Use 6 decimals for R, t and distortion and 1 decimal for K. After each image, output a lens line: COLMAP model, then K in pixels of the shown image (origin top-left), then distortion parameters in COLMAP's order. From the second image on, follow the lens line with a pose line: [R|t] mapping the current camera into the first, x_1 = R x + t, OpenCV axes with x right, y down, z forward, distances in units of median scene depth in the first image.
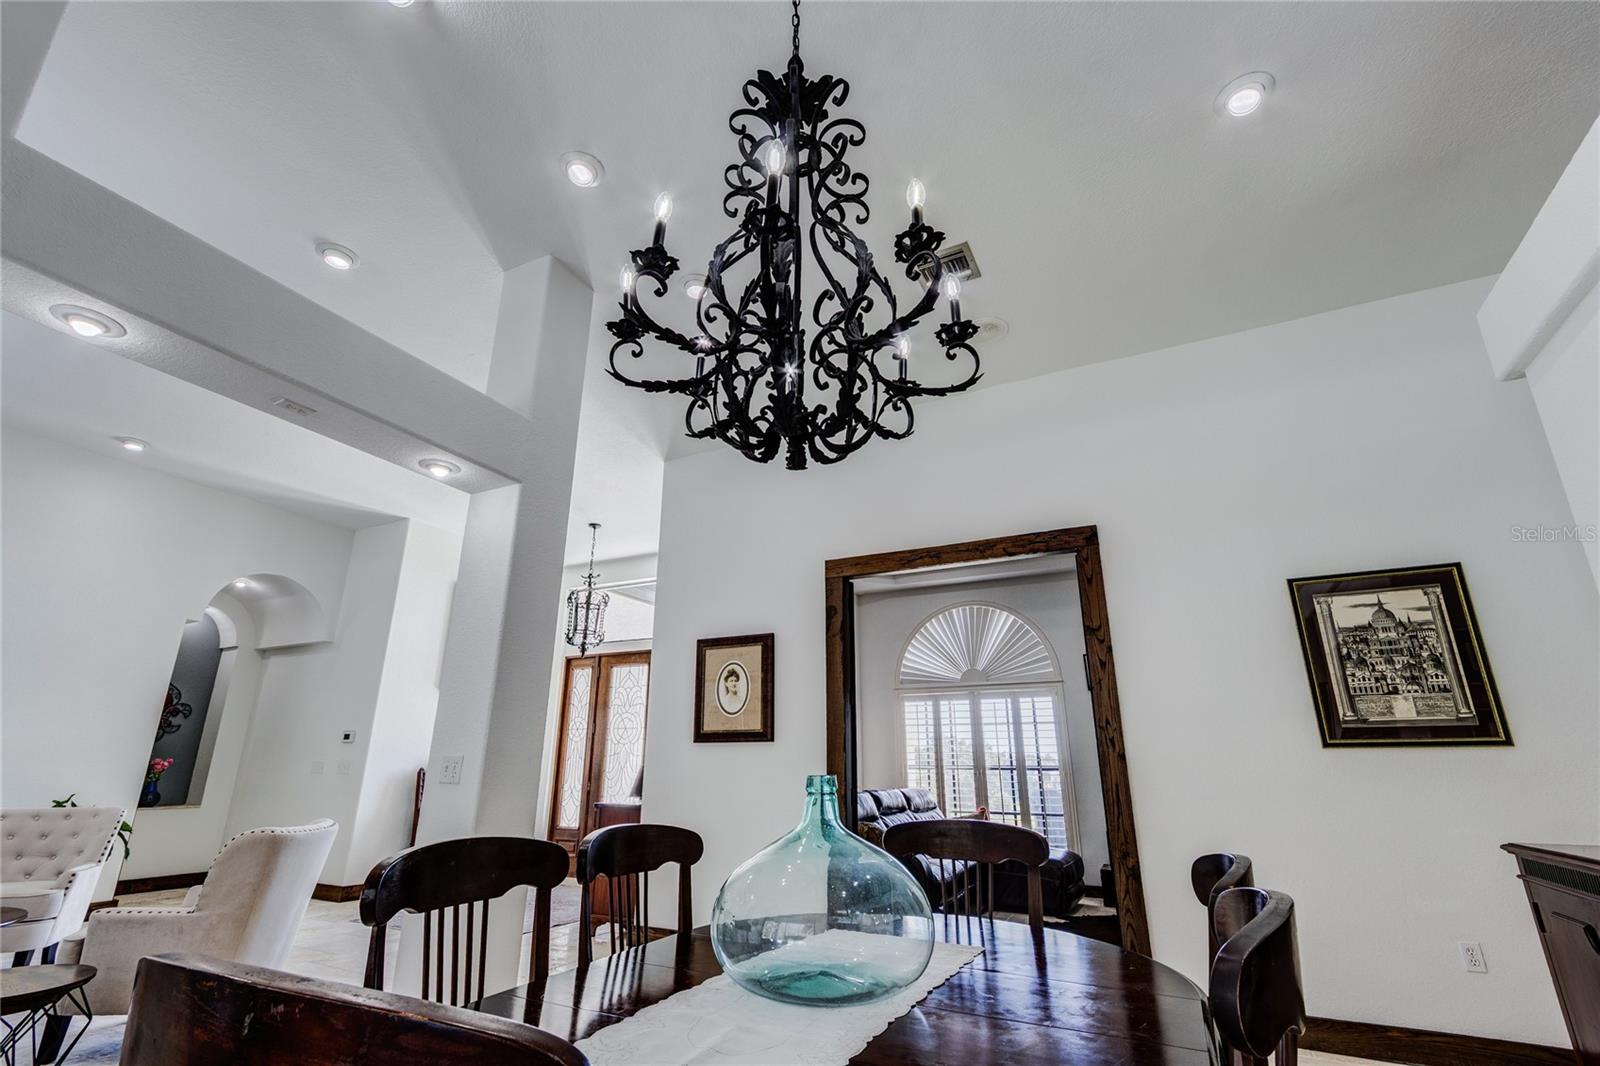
lens RADIAL K [[723.1, 0, 781.5], [0, 723.1, 541.4], [0, 0, 1]] dist [0.006549, -0.001136]
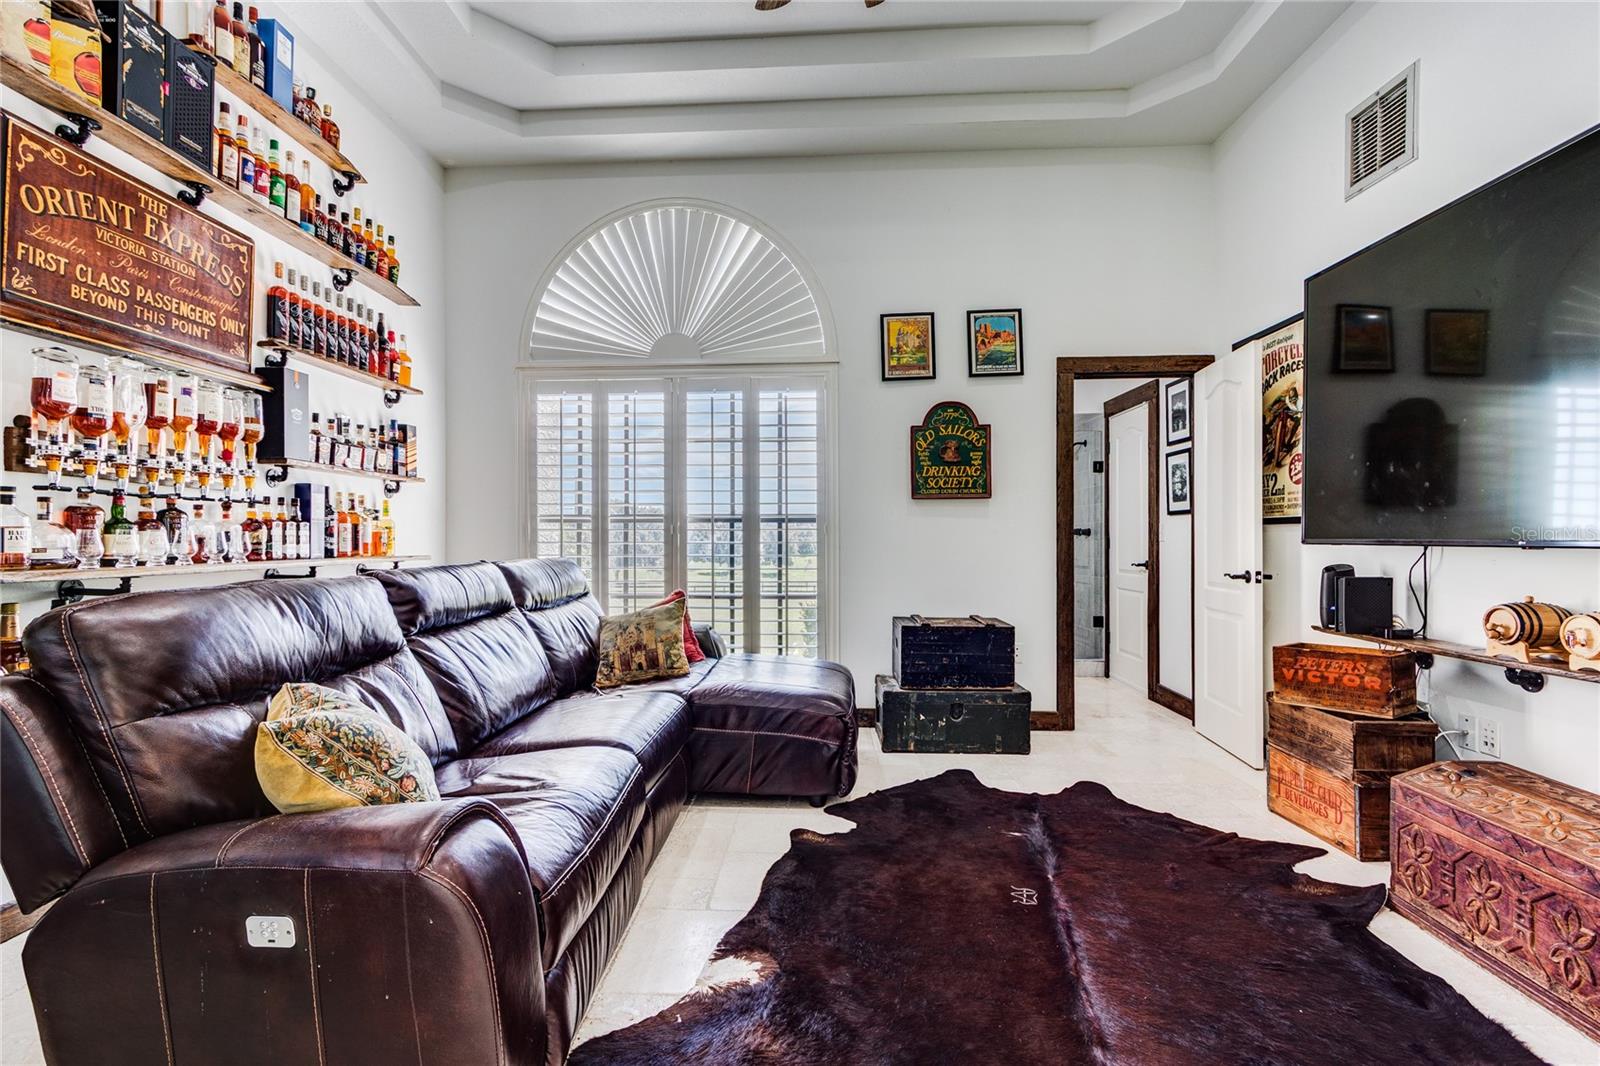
lens RADIAL K [[727.0, 0, 781.1], [0, 727.0, 539.7], [0, 0, 1]] dist [0.011329, -0.005280]
pose [[0.908861, -0.012870, 0.416900, 0.280610], [-0.116933, 0.951579, 0.284295, 0.385440], [-0.400372, -0.307134, 0.863349, 1.163935]]
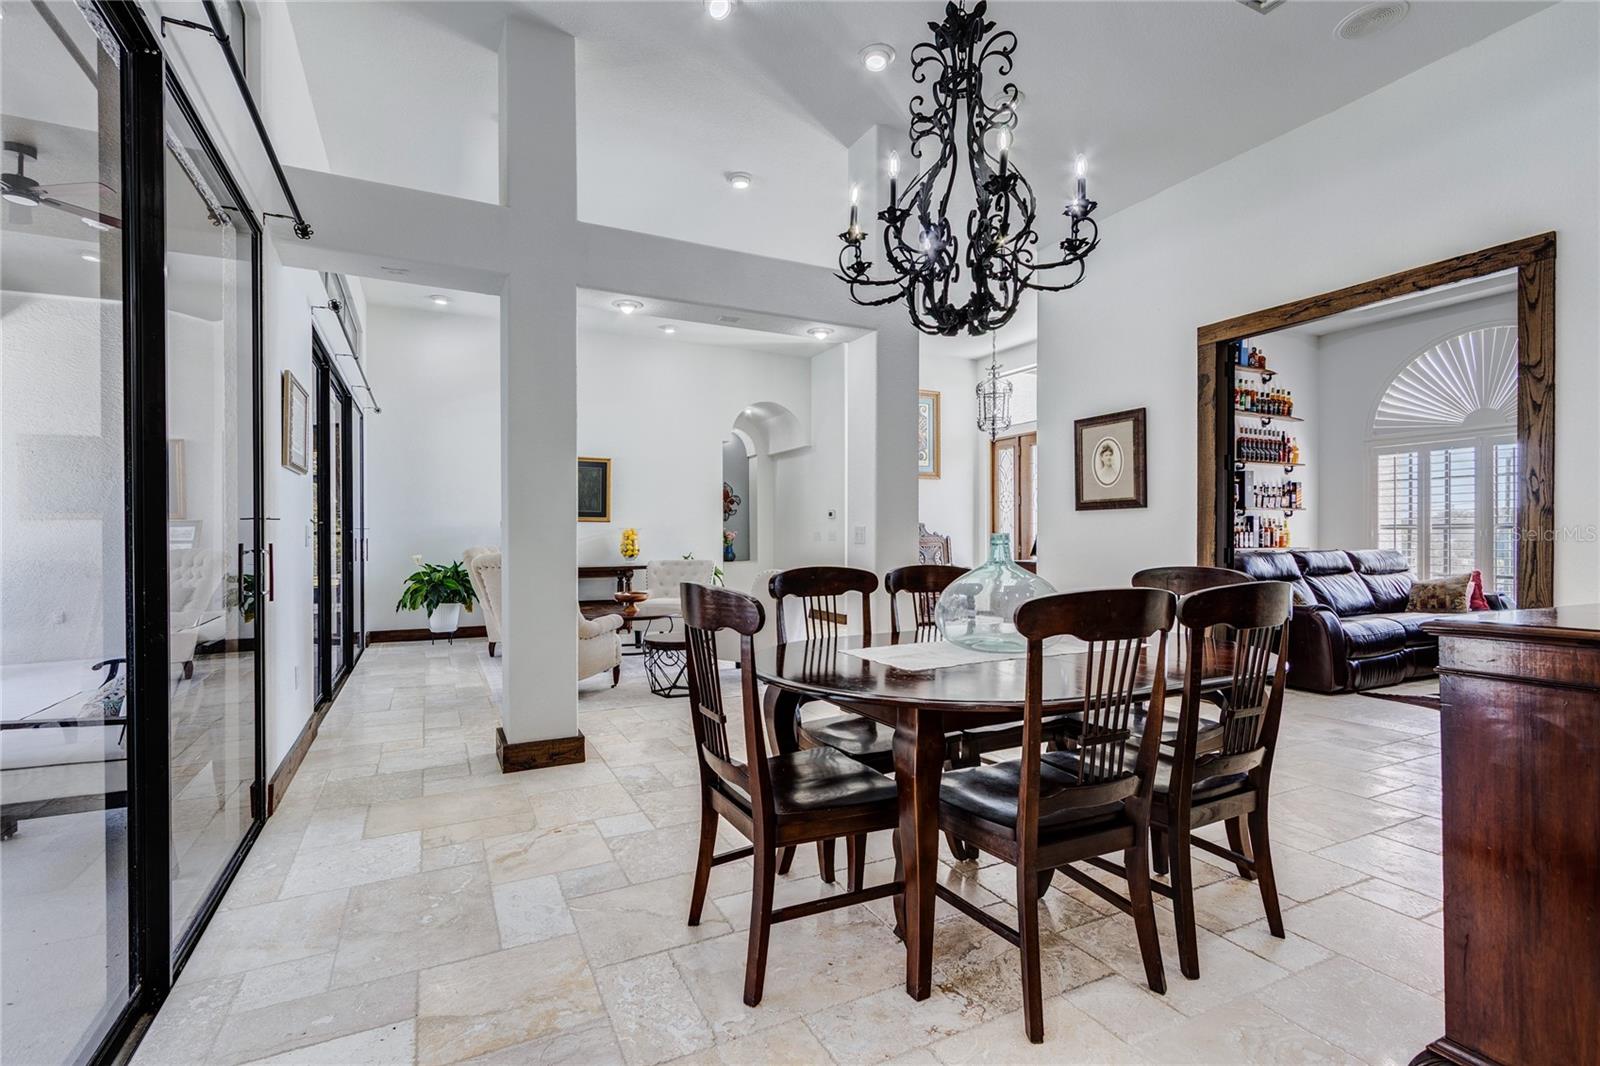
lens RADIAL K [[727.0, 0, 781.1], [0, 727.0, 539.7], [0, 0, 1]] dist [0.011329, -0.005280]
pose [[0.805362, -0.010105, -0.592697, 0.280613], [0.189963, 0.951524, 0.241900, -0.068891], [0.561521, -0.307408, 0.768241, -0.241569]]
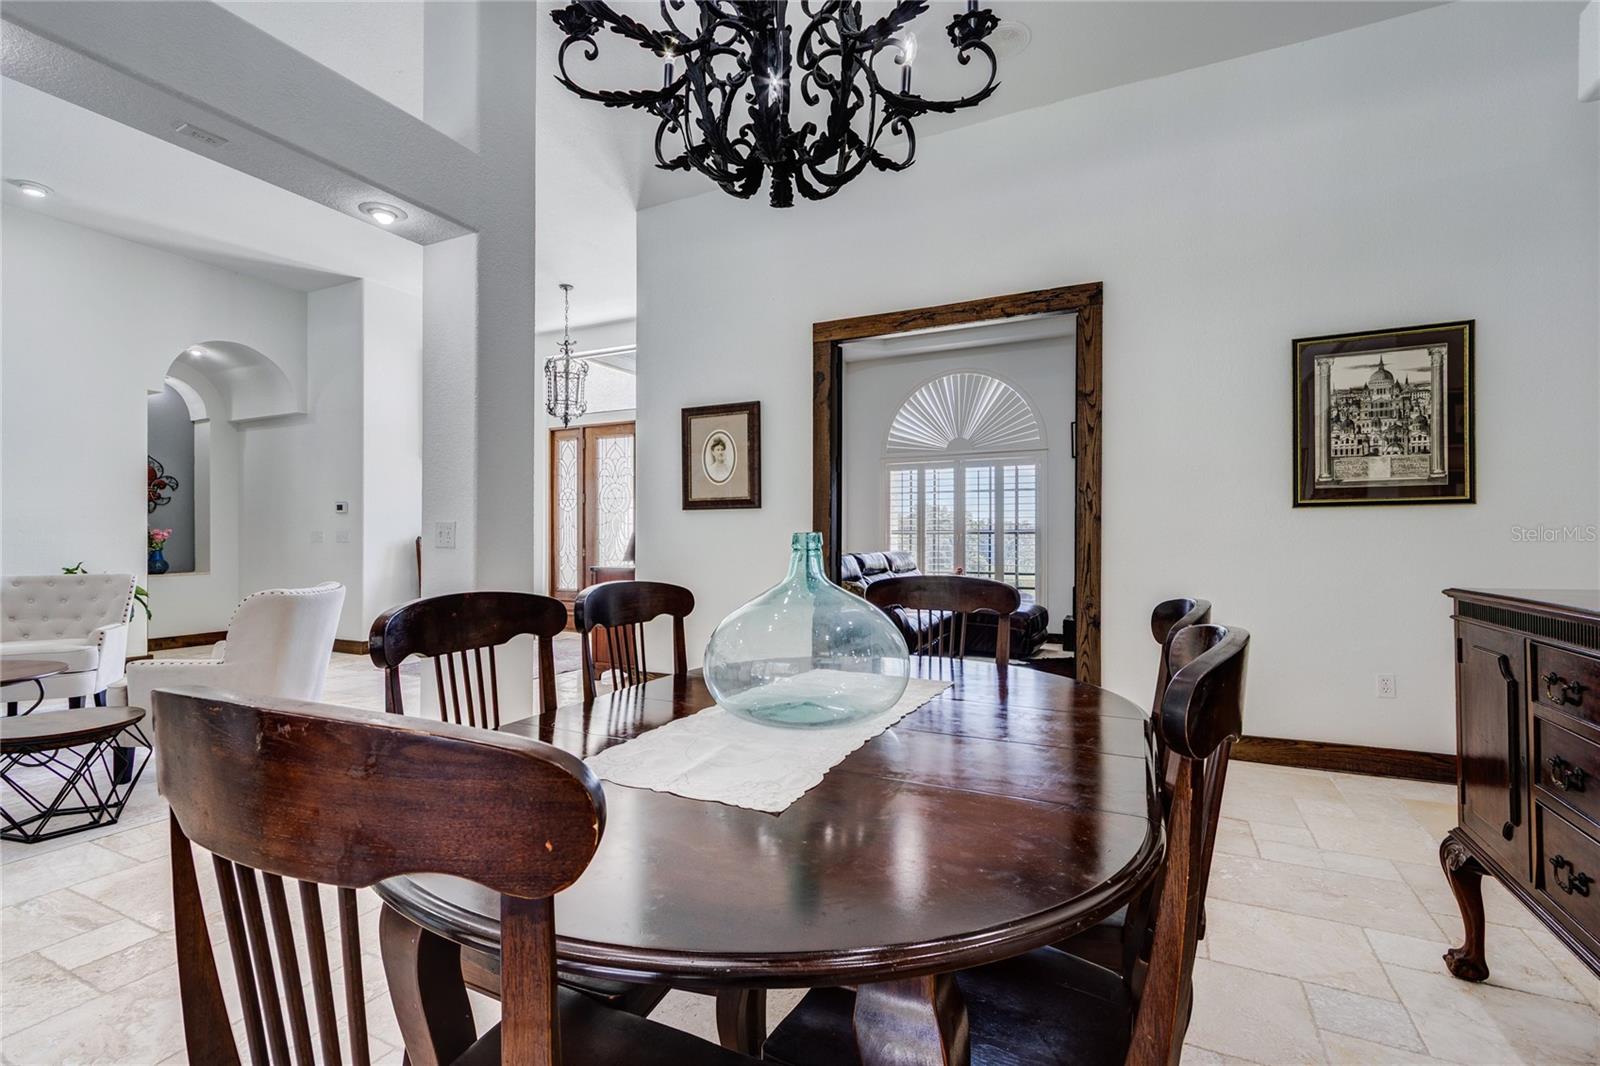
lens RADIAL K [[727.0, 0, 781.1], [0, 727.0, 539.7], [0, 0, 1]] dist [0.011329, -0.005280]
pose [[0.999833, -0.008603, 0.016146, 0.000925], [0.003286, 0.952635, 0.304099, 0.009055], [-0.017998, -0.303995, 0.952504, 0.009035]]
